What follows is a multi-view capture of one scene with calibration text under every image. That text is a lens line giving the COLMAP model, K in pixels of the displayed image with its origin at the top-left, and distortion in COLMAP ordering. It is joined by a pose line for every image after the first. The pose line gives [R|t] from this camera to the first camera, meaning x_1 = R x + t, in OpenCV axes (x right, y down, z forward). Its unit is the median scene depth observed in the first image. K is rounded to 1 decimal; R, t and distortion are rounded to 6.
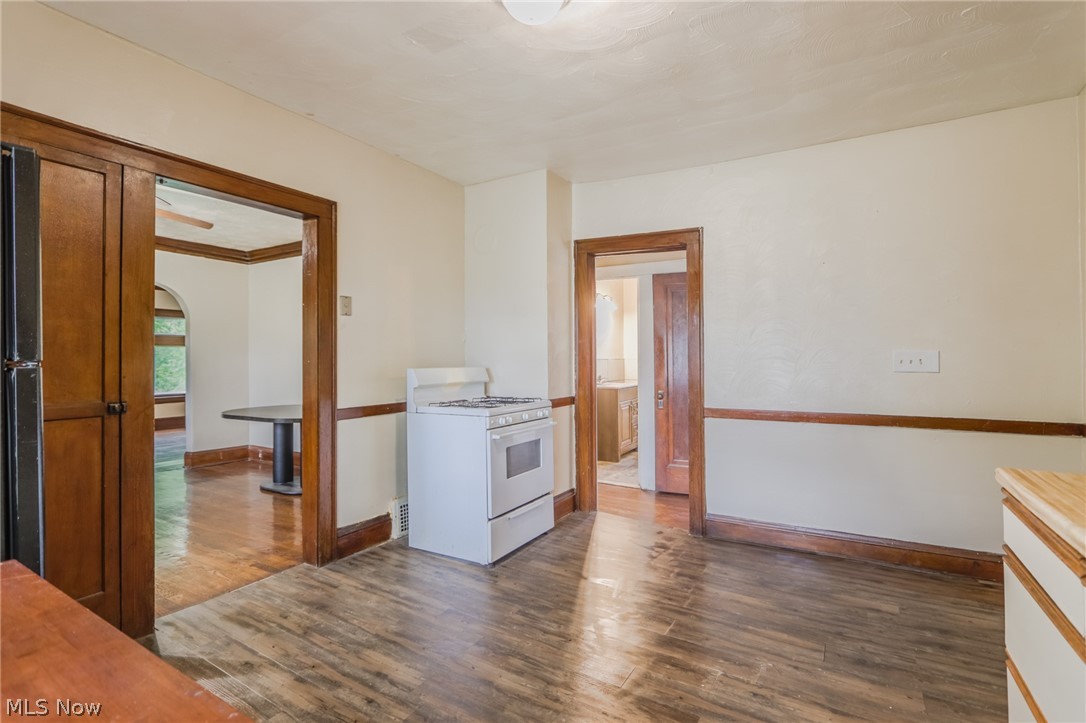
lens RADIAL K [[509.4, 0, 541.7], [0, 509.4, 351.4], [0, 0, 1]] dist [-0.003957, -0.000553]
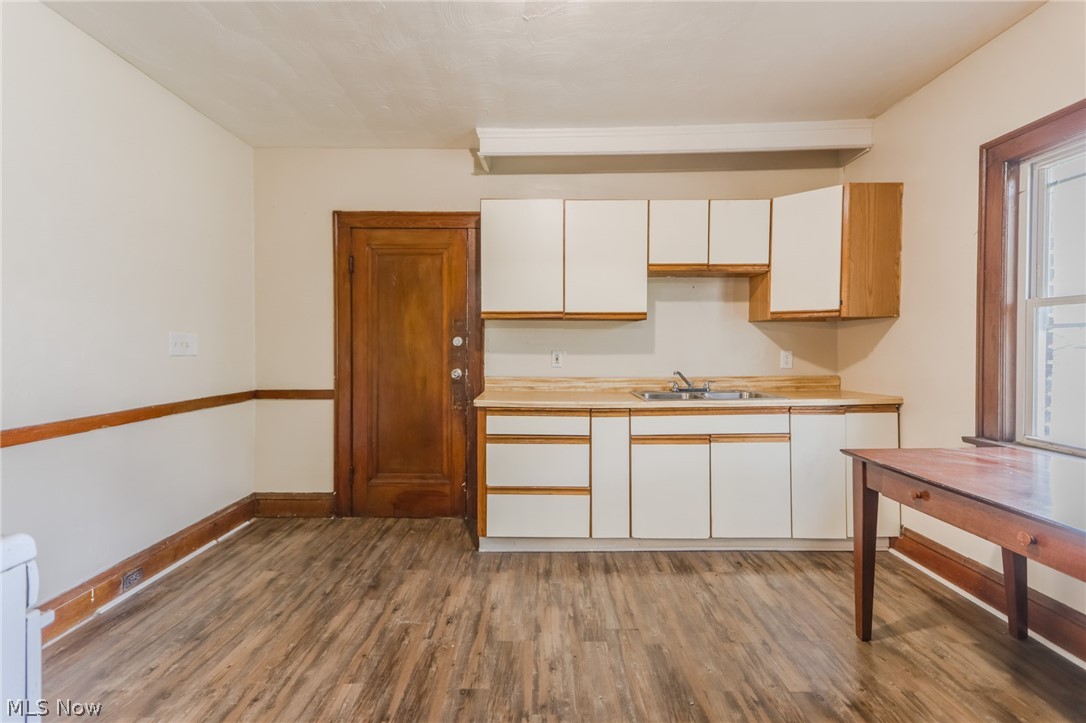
lens RADIAL K [[512.1, 0, 533.9], [0, 512.1, 349.1], [0, 0, 1]] dist [0.020119, -0.000048]
pose [[-0.507788, -0.002728, 0.861478, -0.612925], [-0.014587, 0.999879, -0.005432, 0.031656], [-0.861359, -0.015325, -0.507766, 1.232365]]
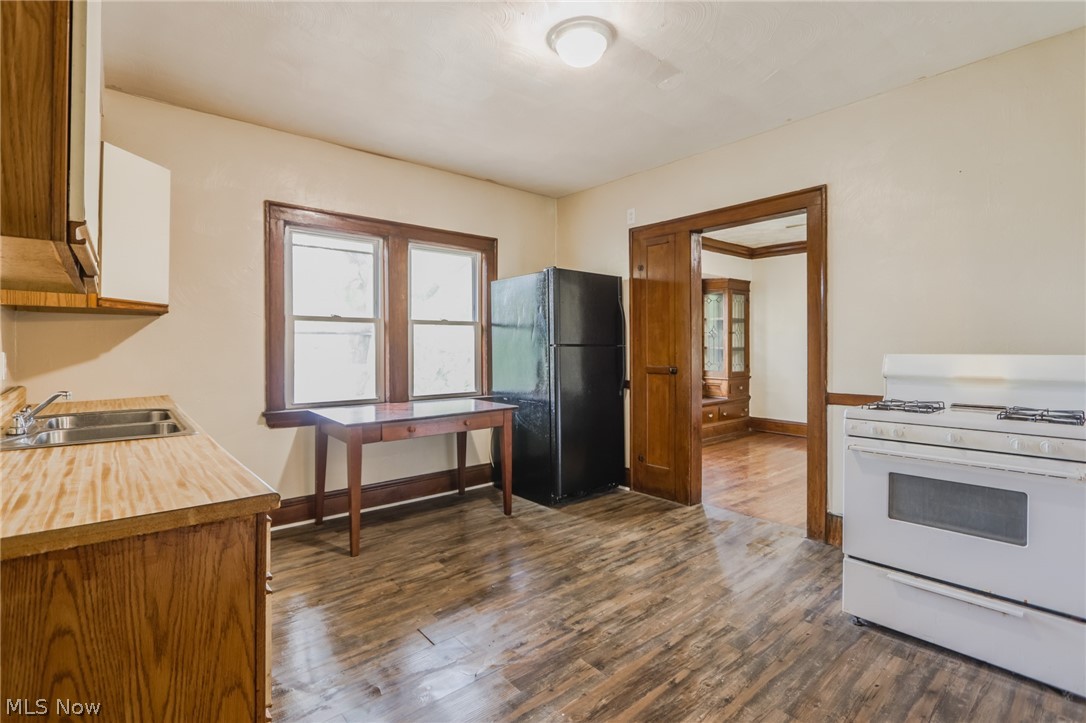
lens RADIAL K [[509.4, 0, 541.7], [0, 509.4, 351.4], [0, 0, 1]] dist [-0.003957, -0.000553]
pose [[-0.306858, 0.011266, -0.951689, 1.005430], [0.013638, 0.999879, 0.007439, 0.022288], [0.951658, -0.010697, -0.306974, 1.081246]]
